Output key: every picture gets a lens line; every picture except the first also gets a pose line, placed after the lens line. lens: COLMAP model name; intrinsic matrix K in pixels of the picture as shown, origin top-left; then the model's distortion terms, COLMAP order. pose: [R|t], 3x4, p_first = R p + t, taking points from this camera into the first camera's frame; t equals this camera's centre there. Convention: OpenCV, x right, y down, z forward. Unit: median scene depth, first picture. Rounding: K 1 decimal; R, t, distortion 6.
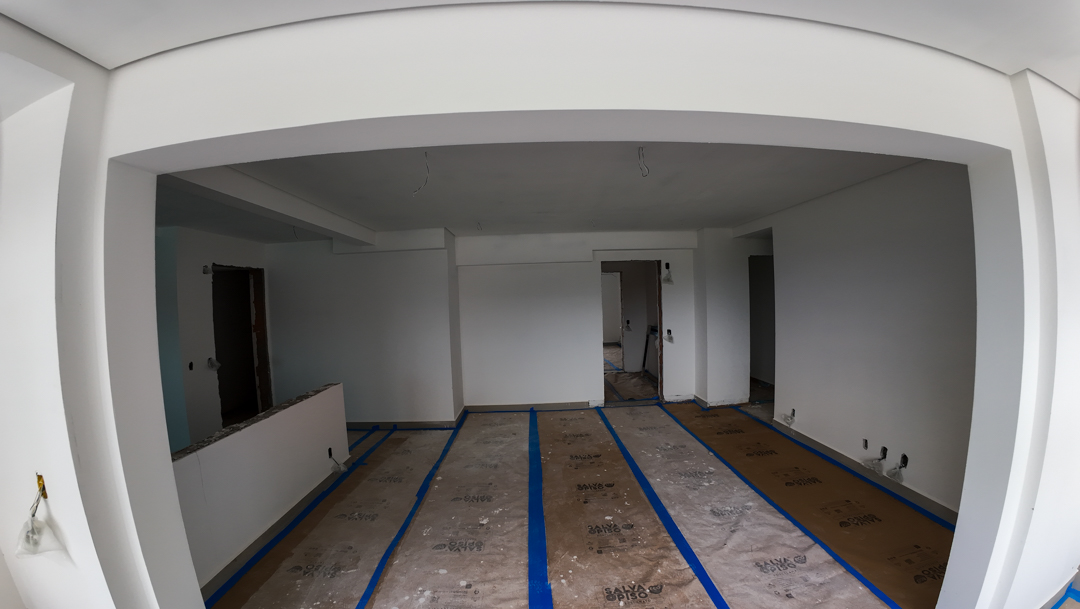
lens RADIAL K [[382.7, 0, 536.8], [0, 382.7, 304.3], [0, 0, 1]] dist [-0.085336, 0.000245]
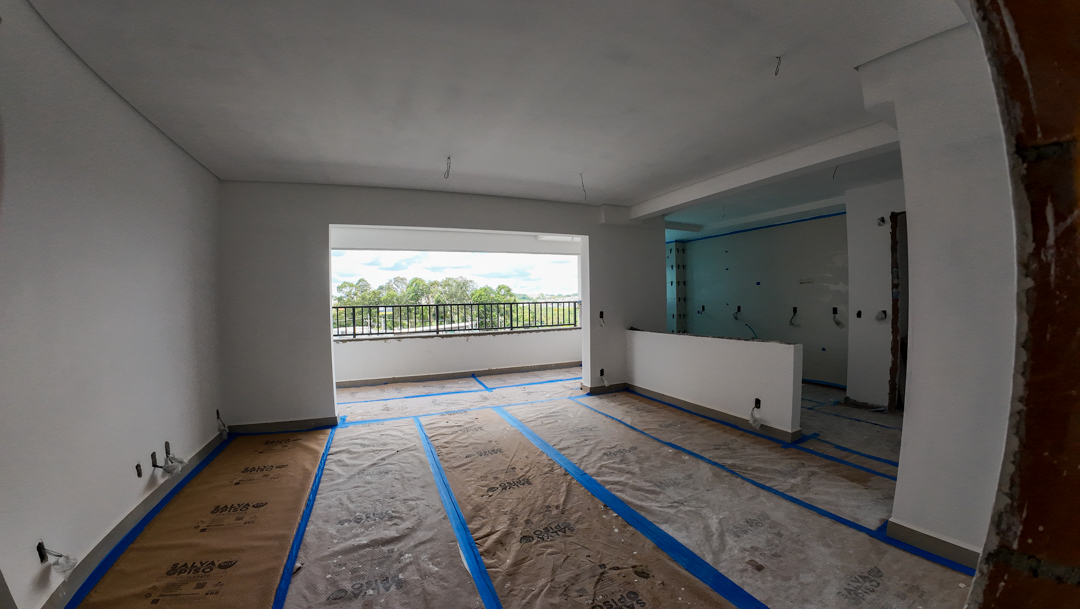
lens RADIAL K [[382.7, 0, 536.8], [0, 382.7, 304.3], [0, 0, 1]] dist [-0.085336, 0.000245]
pose [[-0.924369, 0.052837, -0.377823, 0.356561], [0.039756, 0.998312, 0.042345, 0.058000], [0.379423, 0.024122, -0.924909, 1.613322]]
